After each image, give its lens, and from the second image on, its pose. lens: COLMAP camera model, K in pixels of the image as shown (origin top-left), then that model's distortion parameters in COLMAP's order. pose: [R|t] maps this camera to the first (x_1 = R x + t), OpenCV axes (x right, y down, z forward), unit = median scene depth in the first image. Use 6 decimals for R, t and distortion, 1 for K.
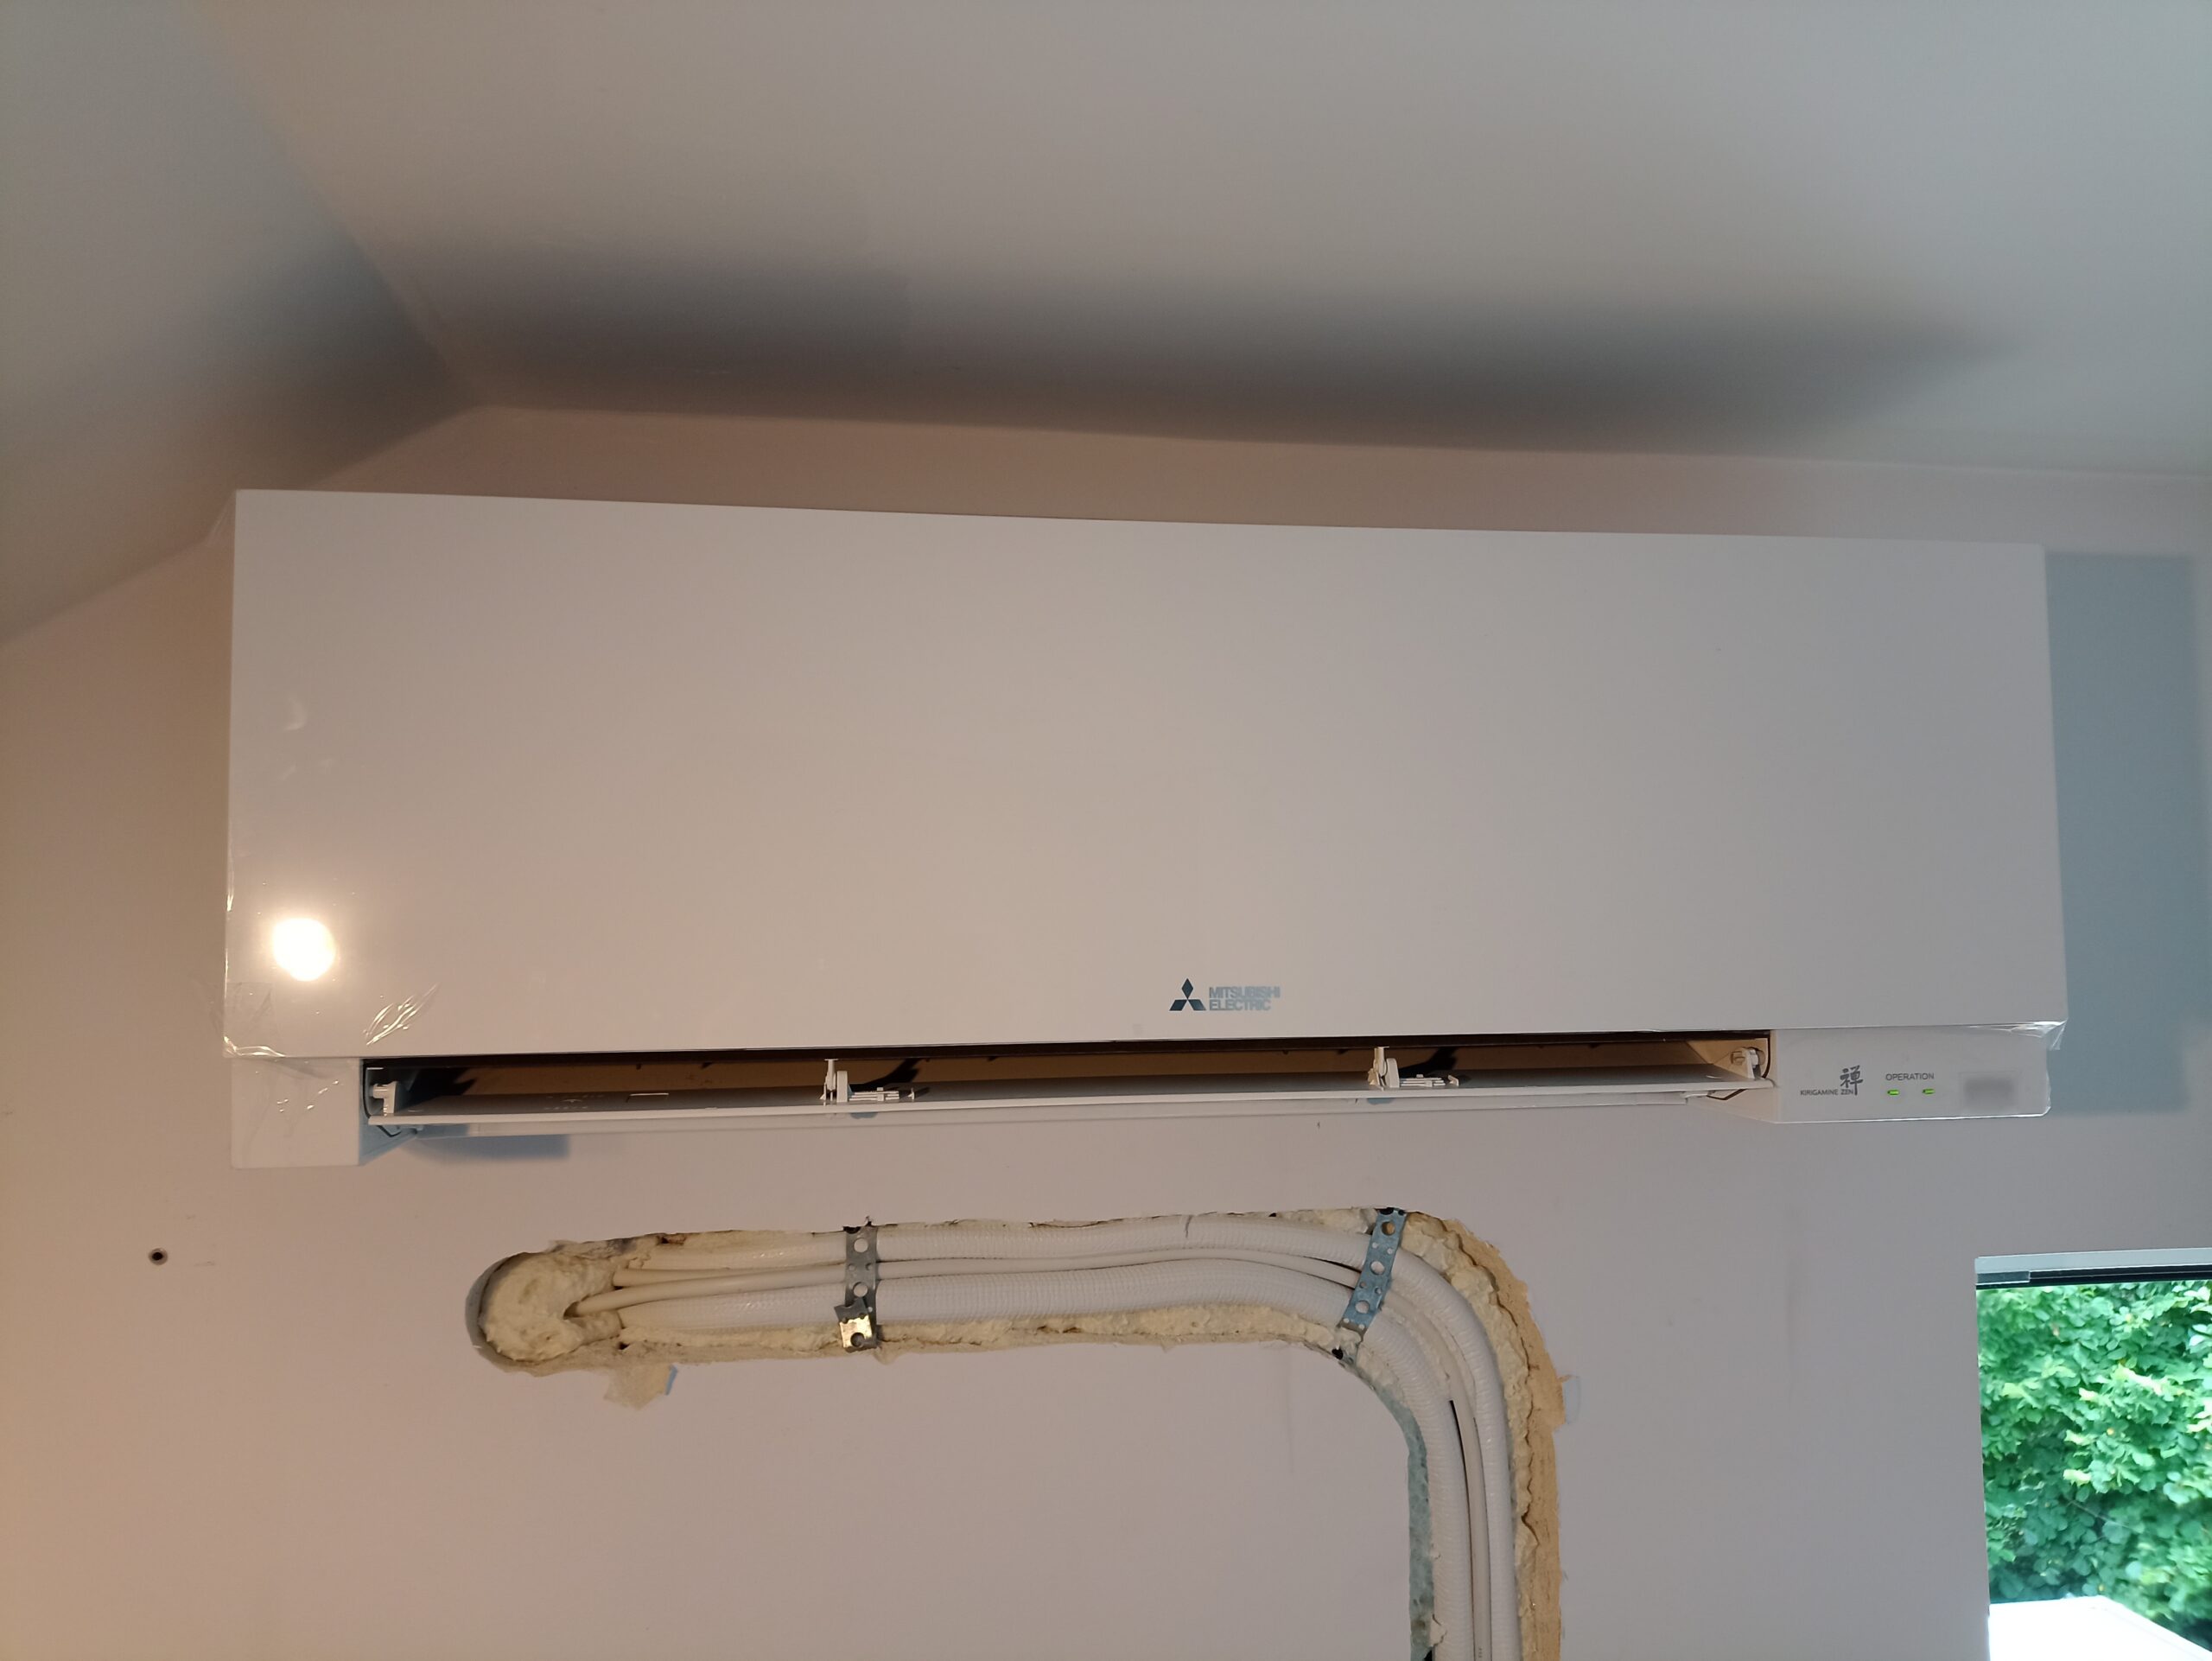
lens RADIAL K [[1700.2, 0, 1106.0], [0, 1700.2, 830.5], [0, 0, 1]] dist [0.102825, 0.000114]
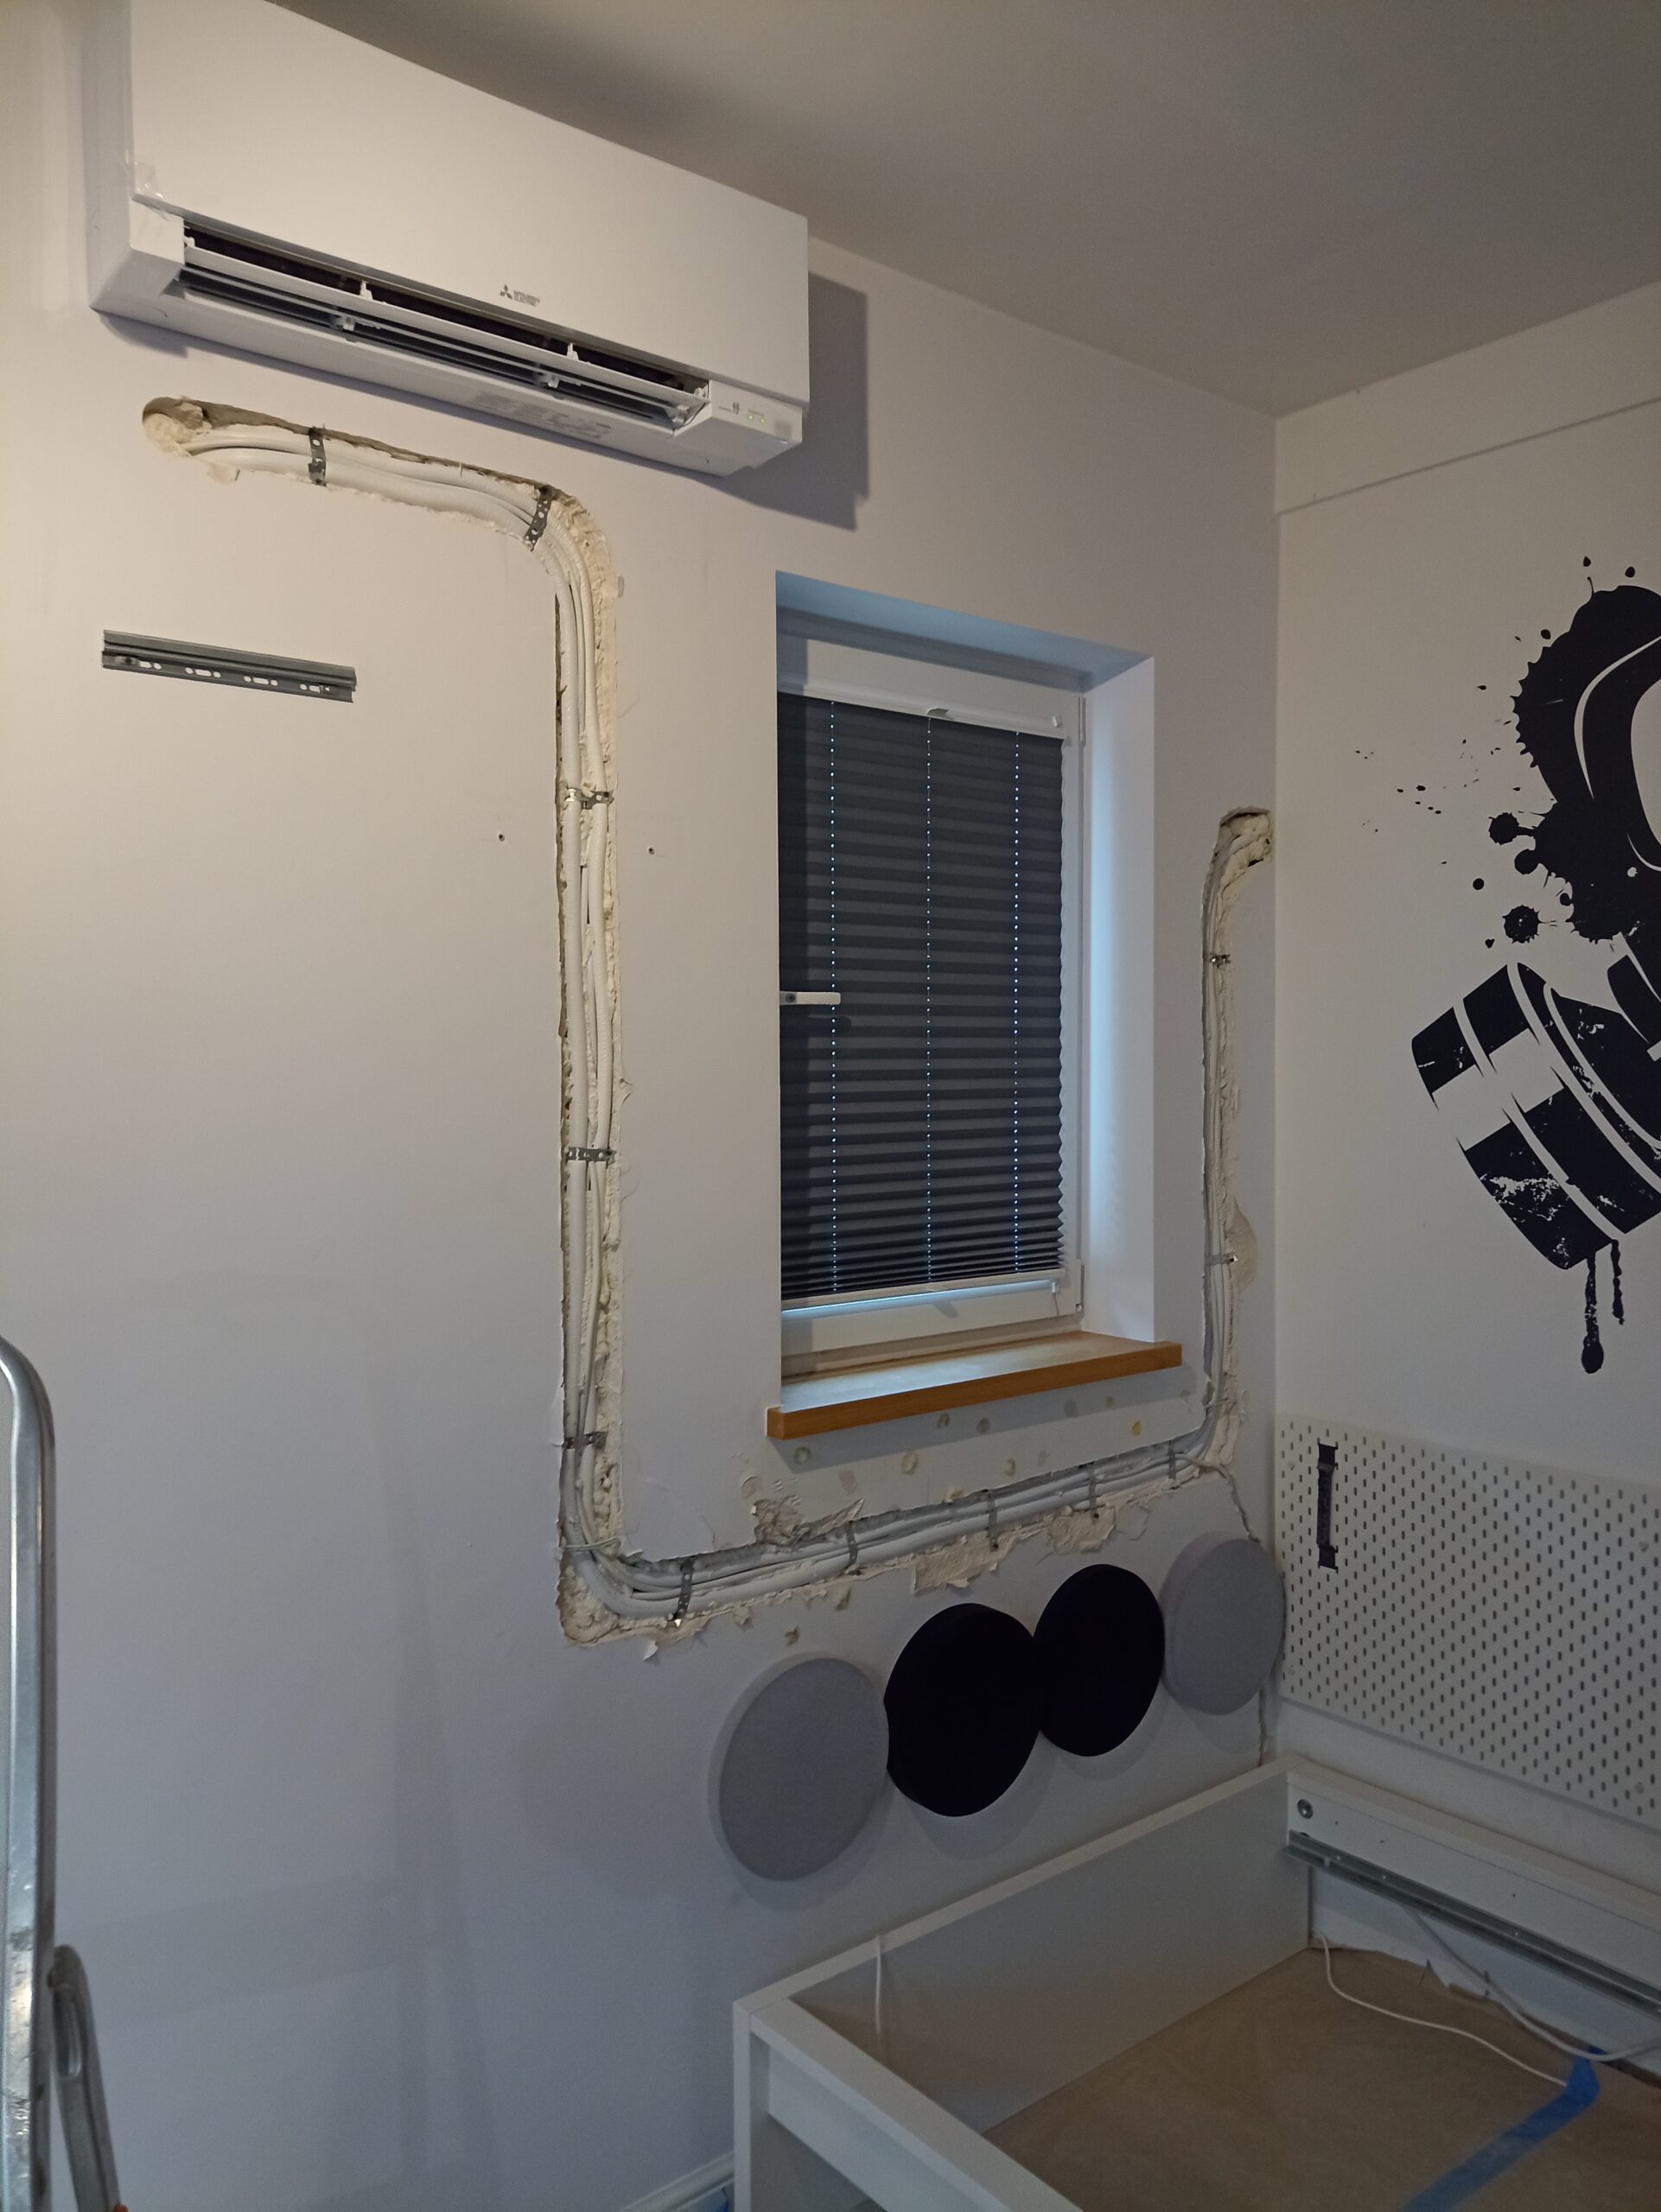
lens RADIAL K [[1655.2, 0, 830.5], [0, 1655.2, 1106.0], [0, 0, 1]] dist [-0.008342, -0.004803]
pose [[0.874543, -0.012726, 0.484782, -0.557584], [-0.029741, 0.996367, 0.079807, 0.831803], [-0.484036, -0.084213, 0.870986, -1.097956]]
